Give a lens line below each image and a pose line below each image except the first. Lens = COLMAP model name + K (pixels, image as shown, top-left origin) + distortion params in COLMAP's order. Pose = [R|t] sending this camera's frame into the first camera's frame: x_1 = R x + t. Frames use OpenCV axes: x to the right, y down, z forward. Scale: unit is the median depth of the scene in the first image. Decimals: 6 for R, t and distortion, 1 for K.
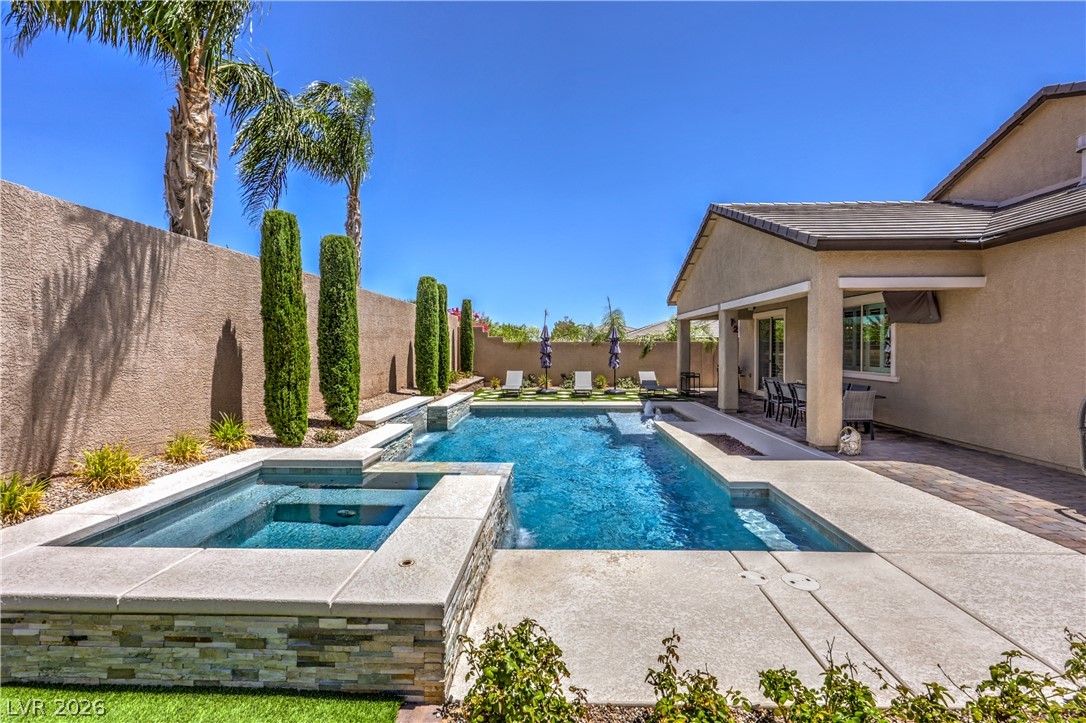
lens RADIAL K [[440.5, 0, 545.3], [0, 440.5, 359.6], [0, 0, 1]] dist [0.000545, -0.000149]
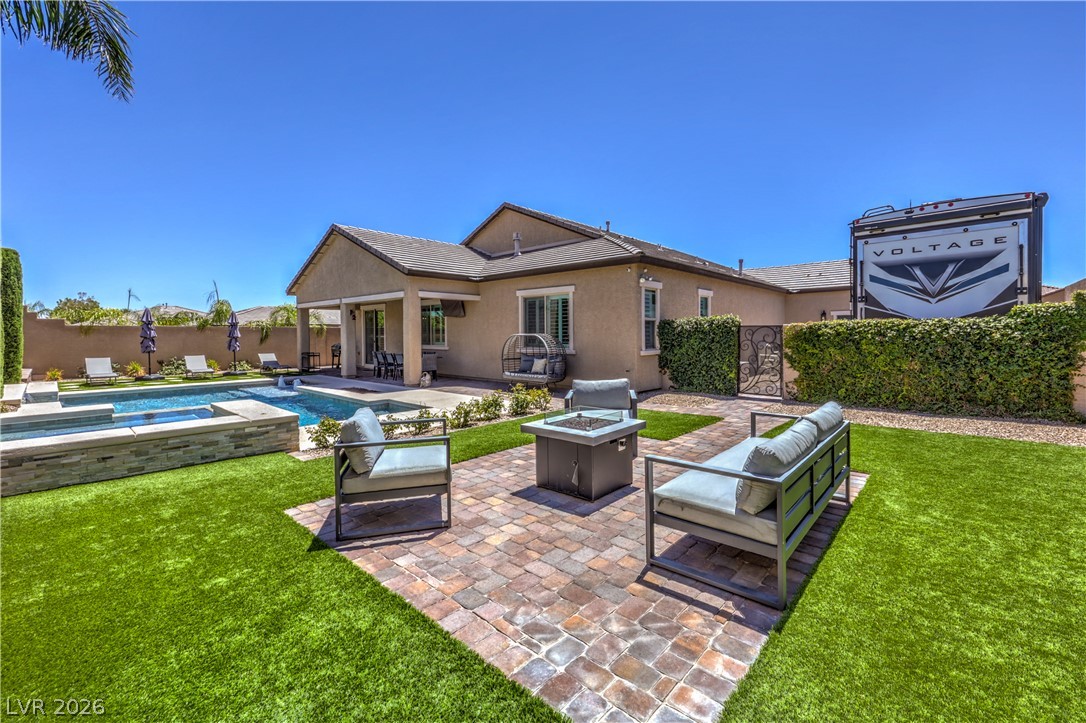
lens RADIAL K [[440.5, 0, 560.8], [0, 440.5, 335.1], [0, 0, 1]] dist [0.000545, -0.000149]
pose [[0.619940, -0.003855, 0.784640, -0.279699], [0.026732, 0.999511, -0.016210, 0.028704], [-0.784194, 0.031024, 0.619740, -0.410395]]
